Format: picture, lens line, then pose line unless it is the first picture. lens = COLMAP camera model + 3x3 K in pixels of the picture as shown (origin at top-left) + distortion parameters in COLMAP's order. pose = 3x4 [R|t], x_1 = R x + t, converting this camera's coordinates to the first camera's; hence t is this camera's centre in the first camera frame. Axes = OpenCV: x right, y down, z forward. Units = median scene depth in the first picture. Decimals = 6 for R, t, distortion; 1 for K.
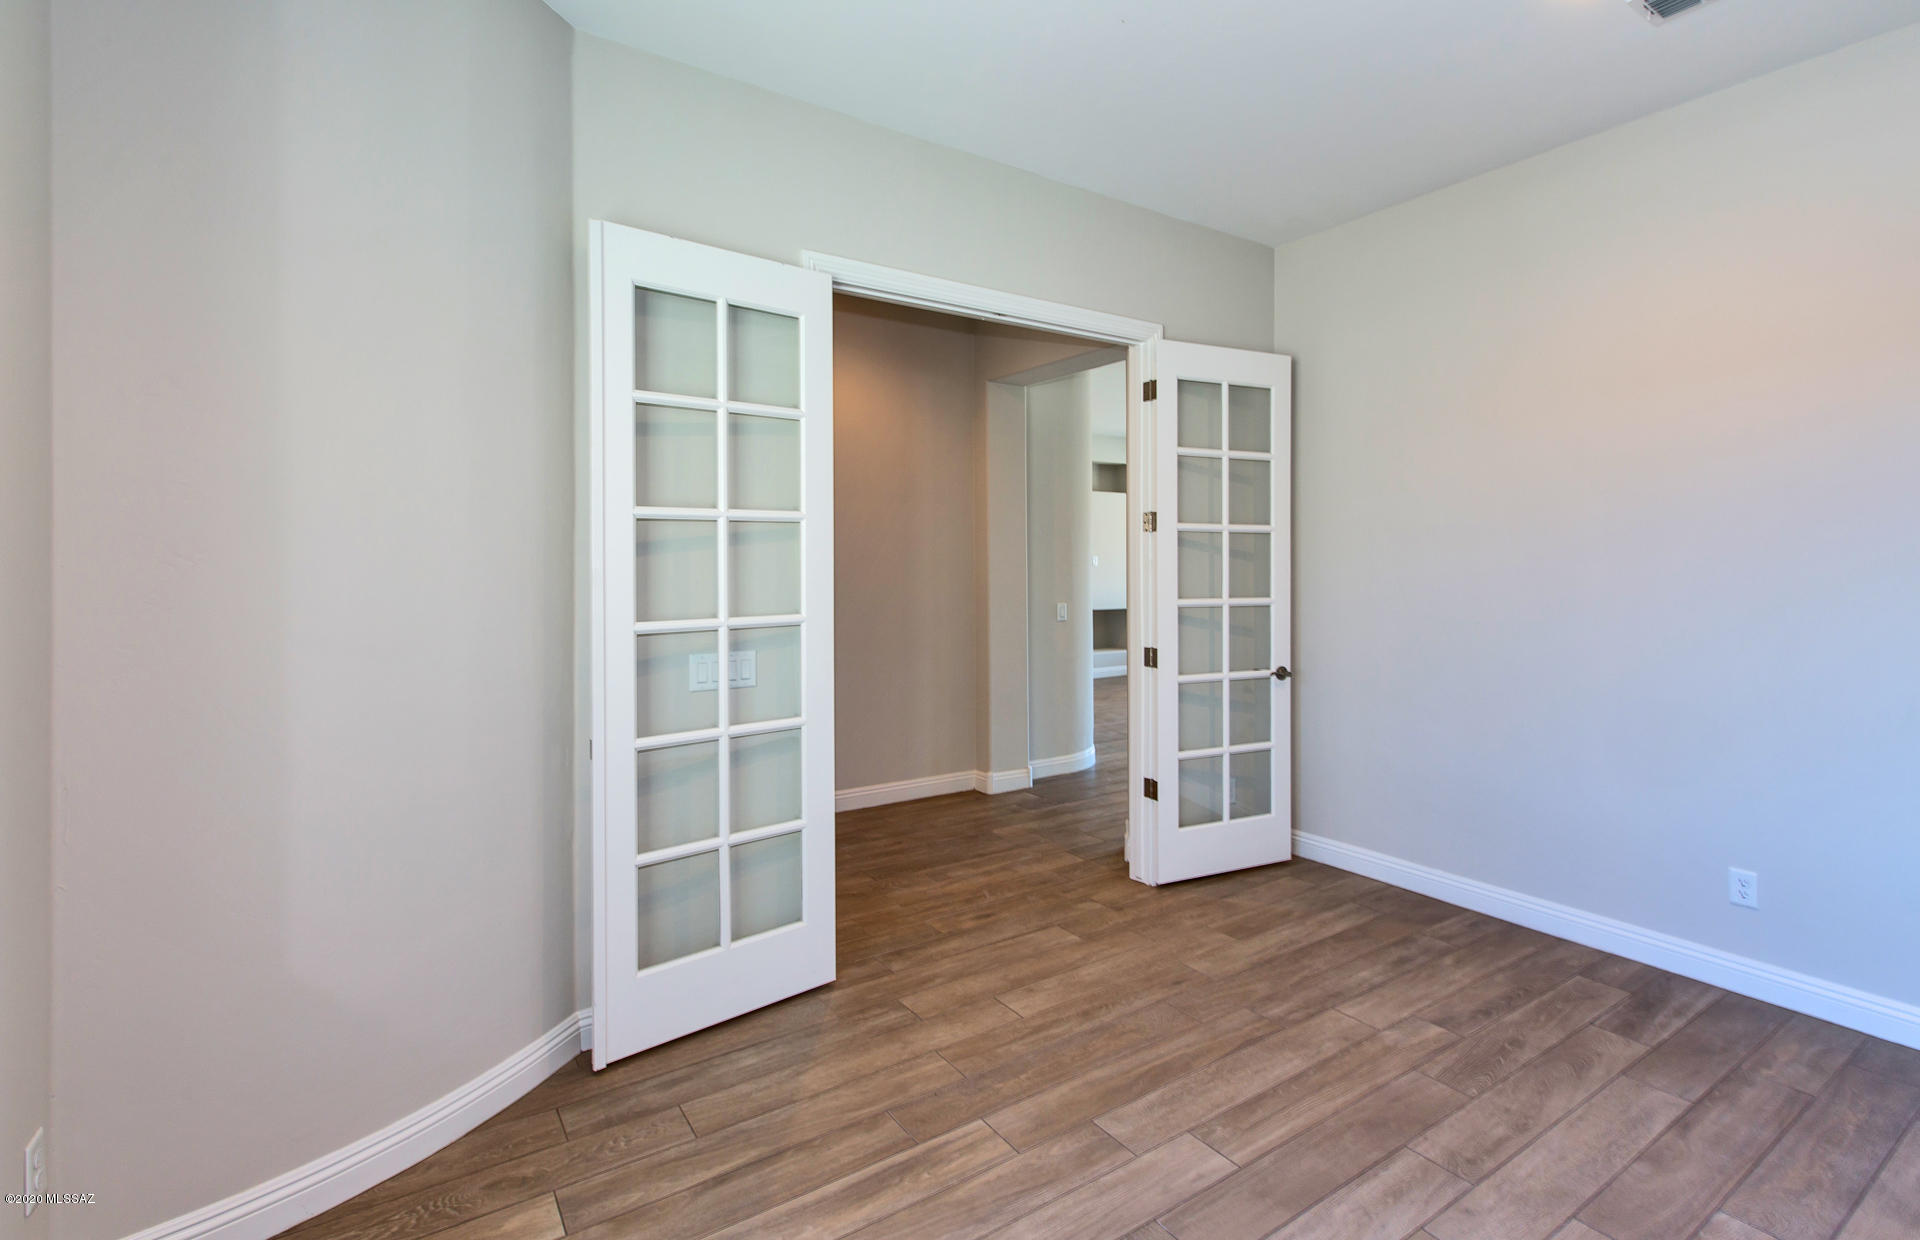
lens RADIAL K [[890.4, 0, 979.8], [0, 890.4, 546.8], [0, 0, 1]] dist [-0.000917, 0.001357]
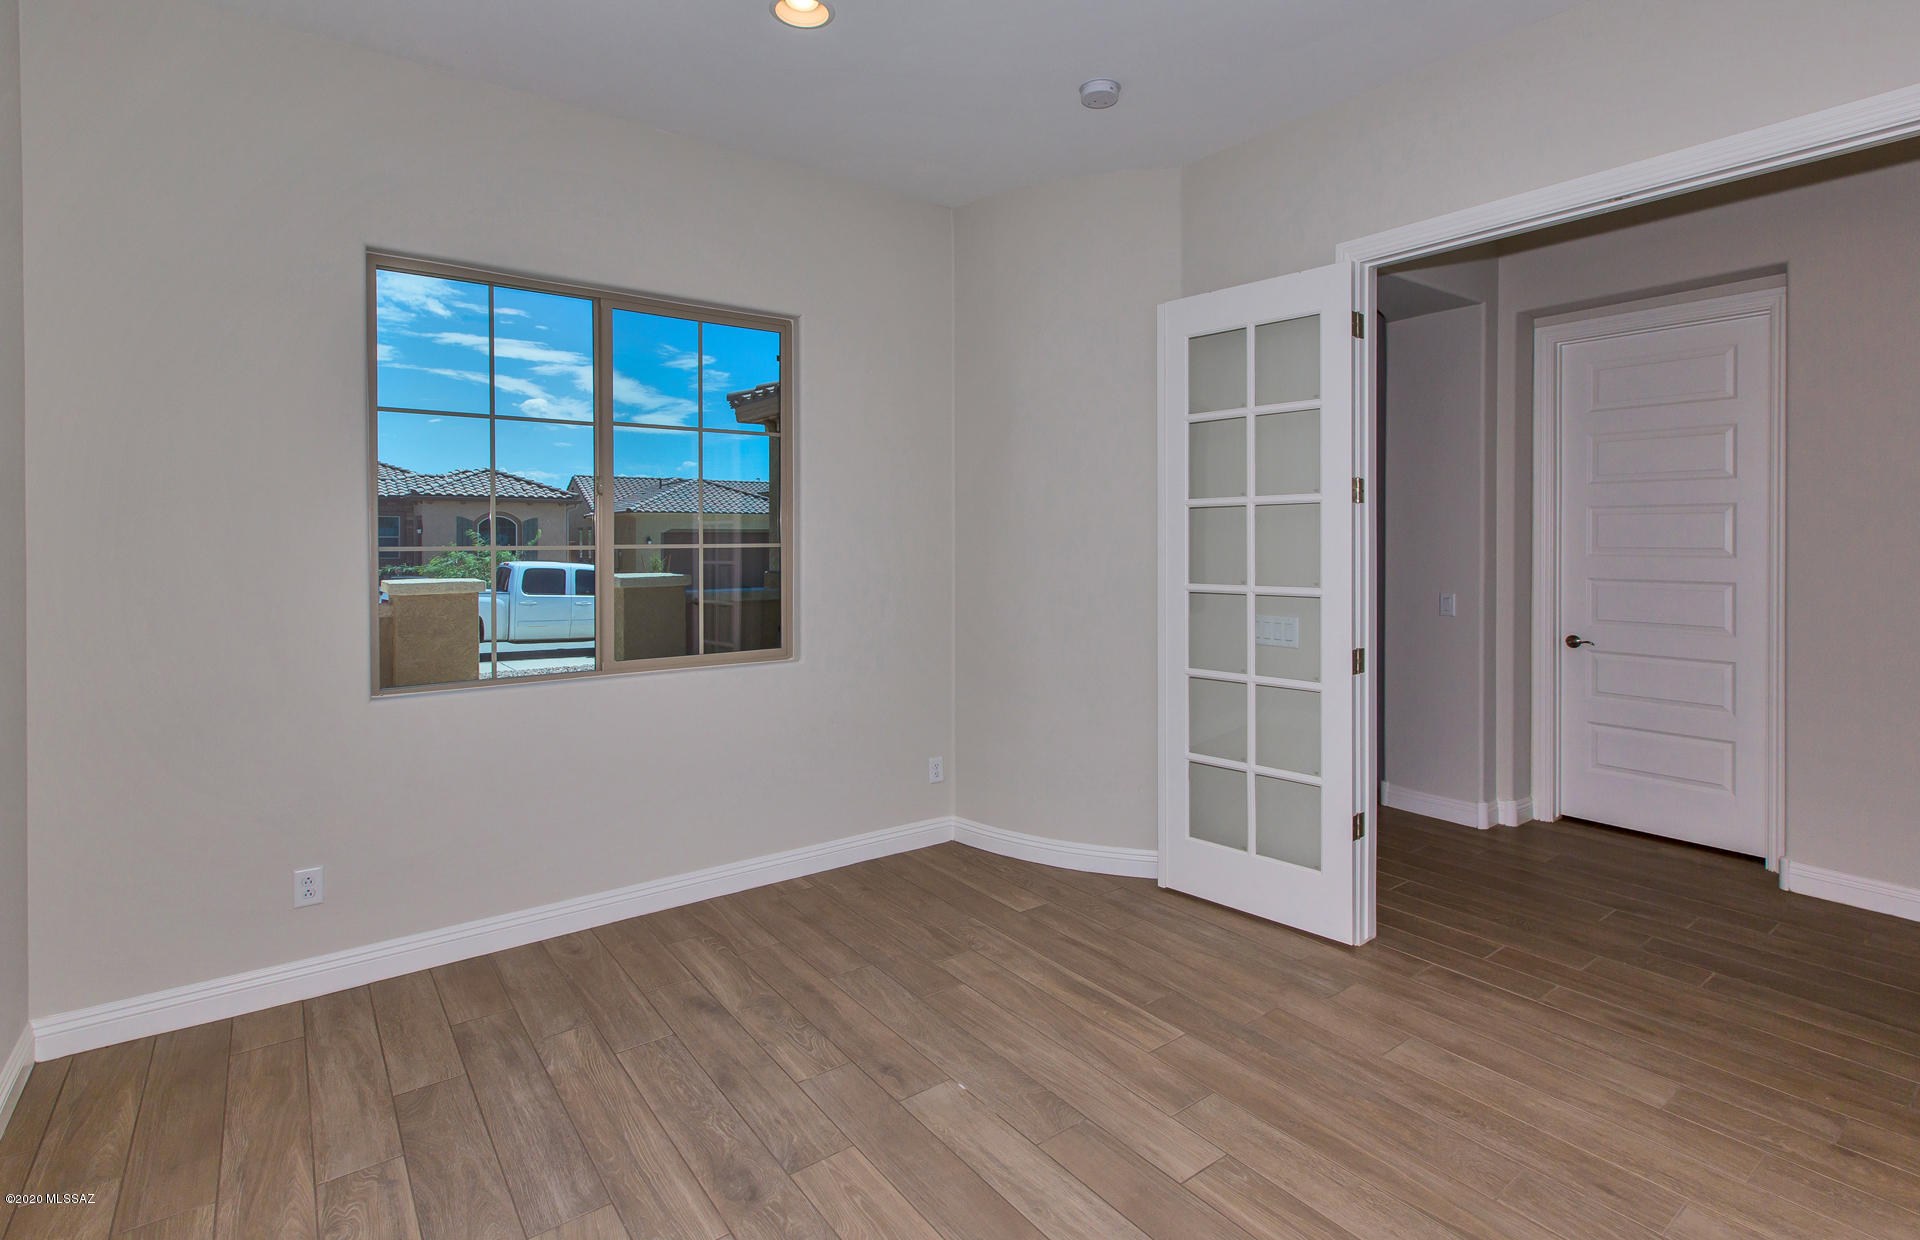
lens RADIAL K [[890.4, 0, 979.8], [0, 890.4, 546.8], [0, 0, 1]] dist [-0.000917, 0.001357]
pose [[0.076605, 0.011006, -0.997001, 1.015690], [0.009631, 0.999884, 0.011778, 0.009719], [0.997015, -0.010504, 0.076490, 0.609463]]
